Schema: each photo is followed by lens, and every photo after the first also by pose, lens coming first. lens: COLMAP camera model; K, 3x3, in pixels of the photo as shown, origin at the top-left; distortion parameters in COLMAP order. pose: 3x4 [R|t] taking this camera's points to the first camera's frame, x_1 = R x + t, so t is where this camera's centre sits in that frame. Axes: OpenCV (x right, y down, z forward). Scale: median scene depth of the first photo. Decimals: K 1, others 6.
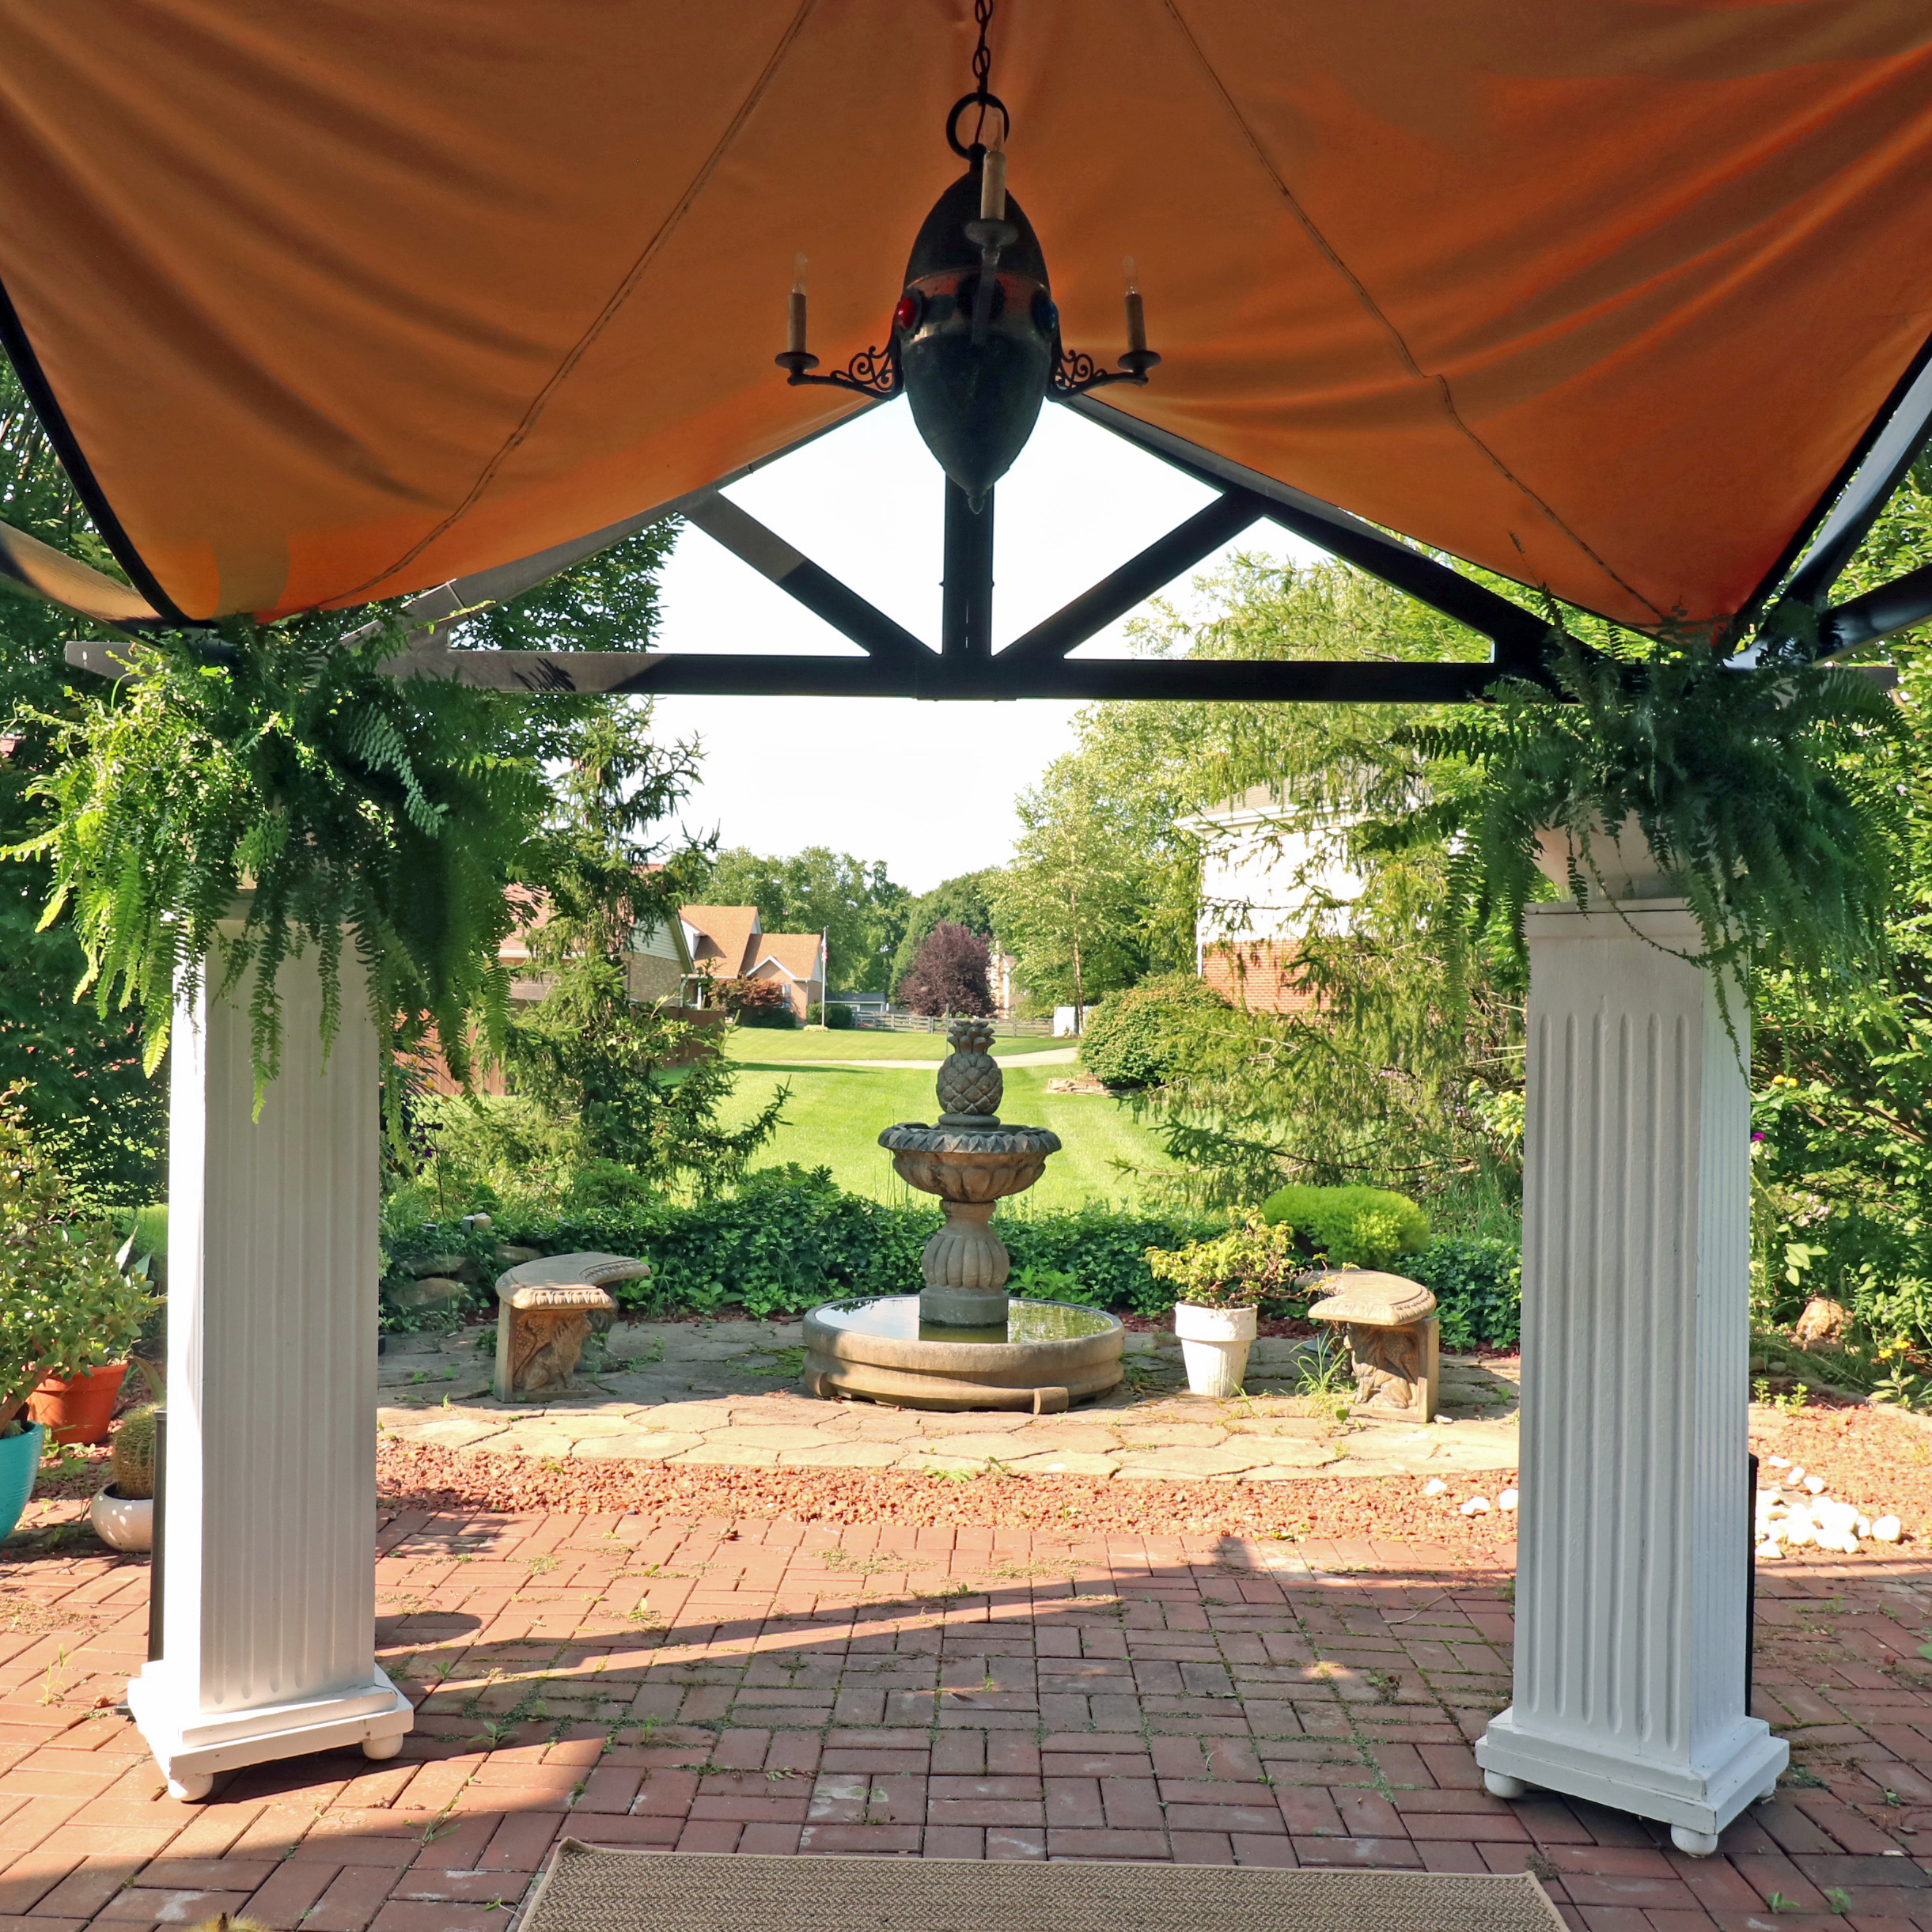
lens RADIAL K [[1768.1, 0, 936.3], [0, 1768.1, 1011.4], [0, 0, 1]] dist [-0.009344, 0.000000]
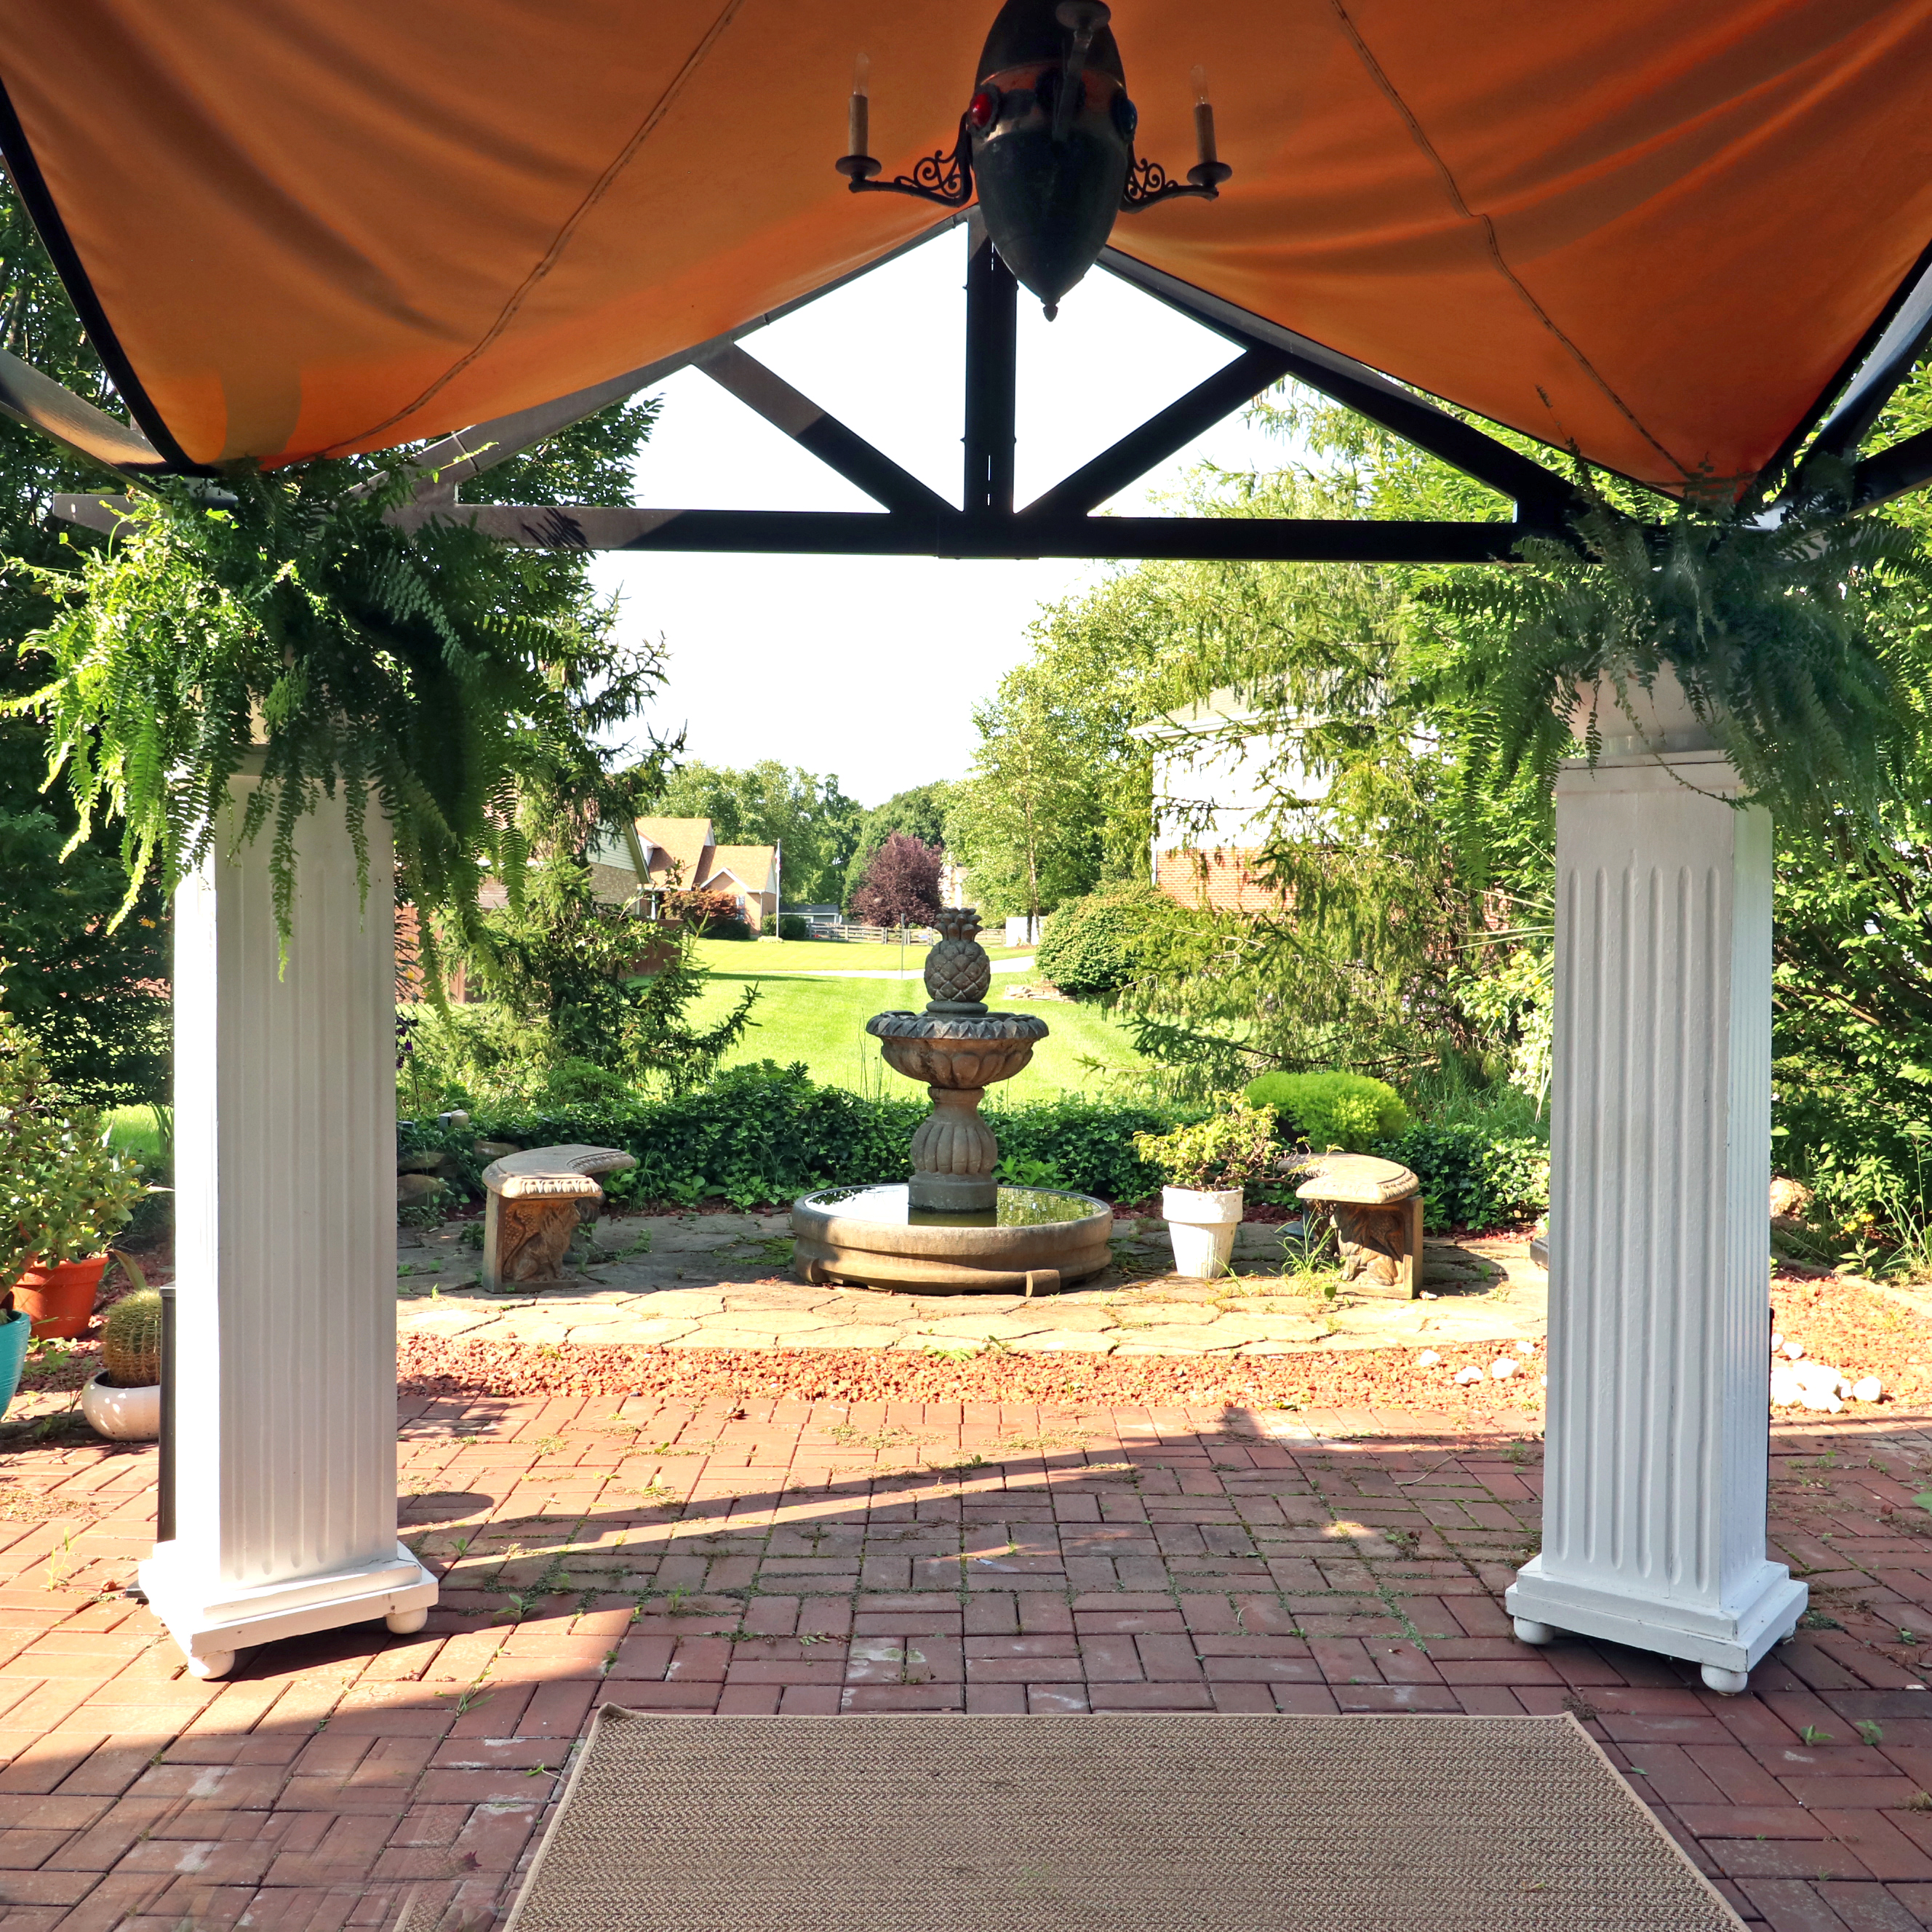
lens RADIAL K [[1747.5, 0, 968.6], [0, 1747.5, 965.4], [0, 0, 1]] dist [-0.009020, 0.005728]
pose [[0.998937, -0.005826, 0.045717, -0.037651], [0.004709, 0.999689, 0.024510, 0.025331], [-0.045845, -0.024268, 0.998654, 0.020358]]
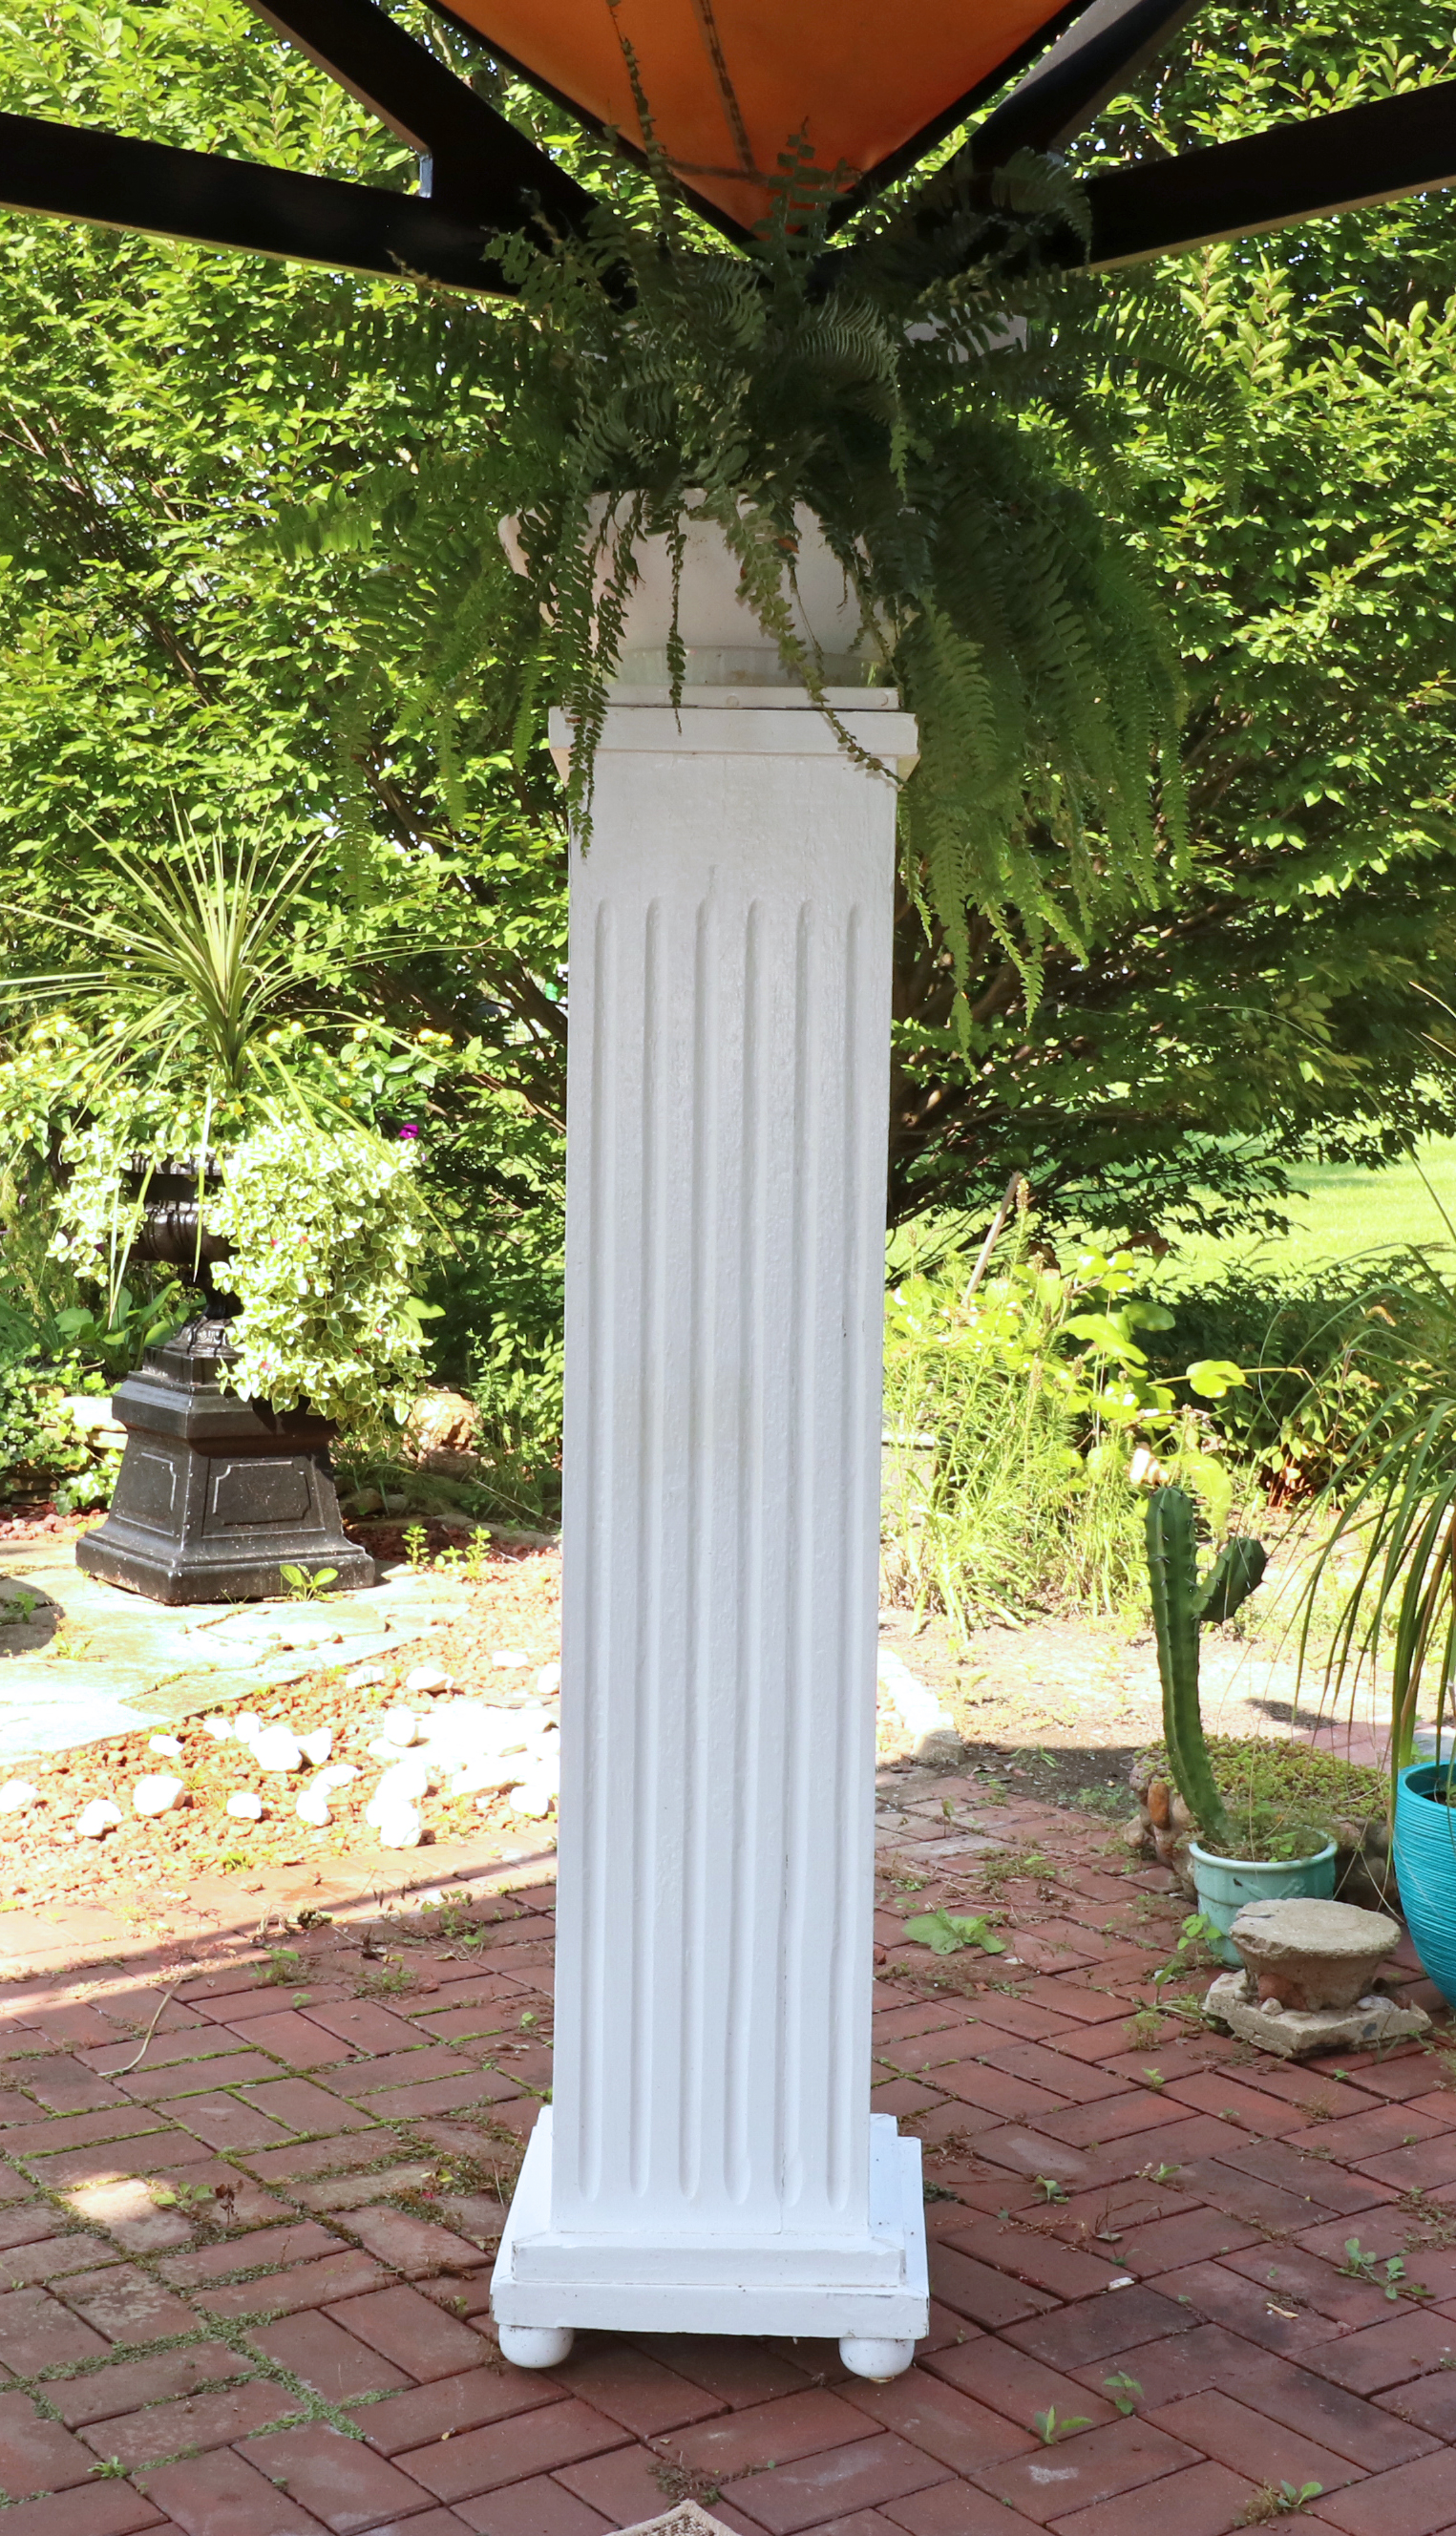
lens RADIAL K [[2990.2, 0, 734.1], [0, 2990.2, 1248.3], [0, 0, 1]] dist [0.015190, 0.000000]
pose [[0.783012, -0.054429, 0.619621, -0.148095], [-0.010826, 0.994821, 0.101068, 0.011652], [-0.621913, -0.085846, 0.778367, 0.234739]]
